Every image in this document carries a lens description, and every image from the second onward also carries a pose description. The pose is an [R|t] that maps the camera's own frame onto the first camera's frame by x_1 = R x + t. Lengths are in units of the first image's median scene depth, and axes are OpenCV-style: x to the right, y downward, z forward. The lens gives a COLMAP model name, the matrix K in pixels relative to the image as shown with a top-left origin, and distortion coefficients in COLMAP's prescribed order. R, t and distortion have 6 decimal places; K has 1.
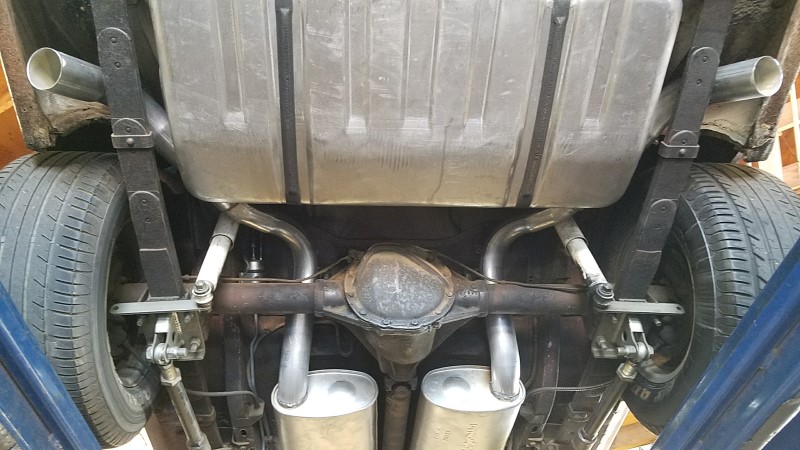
lens RADIAL K [[612.4, 0, 396.4], [0, 612.4, 239.3], [0, 0, 1]] dist [0.186136, -0.296965]
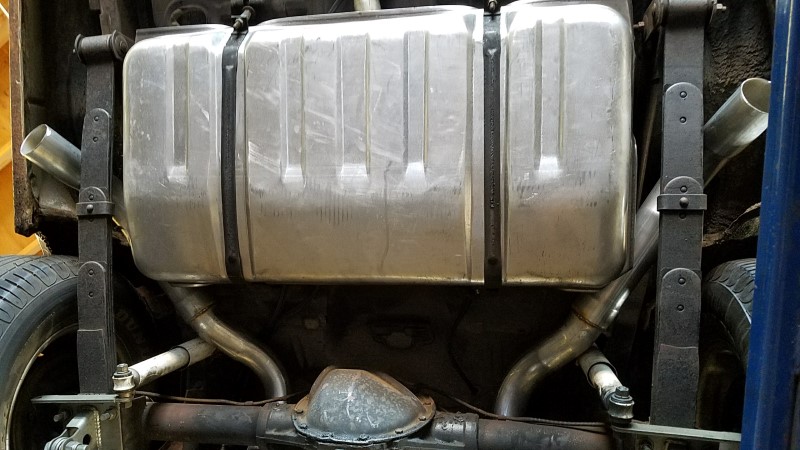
lens RADIAL K [[615.2, 0, 386.6], [0, 615.2, 252.8], [0, 0, 1]] dist [0.208611, -0.352788]
pose [[0.965777, -0.042721, -0.255830, 0.307143], [-0.098599, 0.851824, -0.514465, 0.389234], [0.239901, 0.522083, 0.818460, 0.297079]]
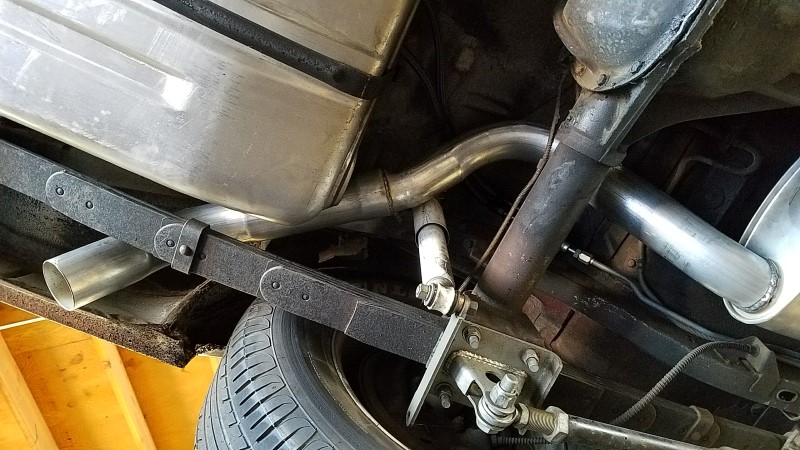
lens RADIAL K [[612.4, 0, 396.4], [0, 612.4, 239.3], [0, 0, 1]] dist [0.186136, -0.296965]
pose [[0.370370, -0.836058, -0.404763, -0.044104], [0.754295, 0.525005, -0.394219, 0.285251], [0.542092, -0.159304, 0.825081, 0.547608]]
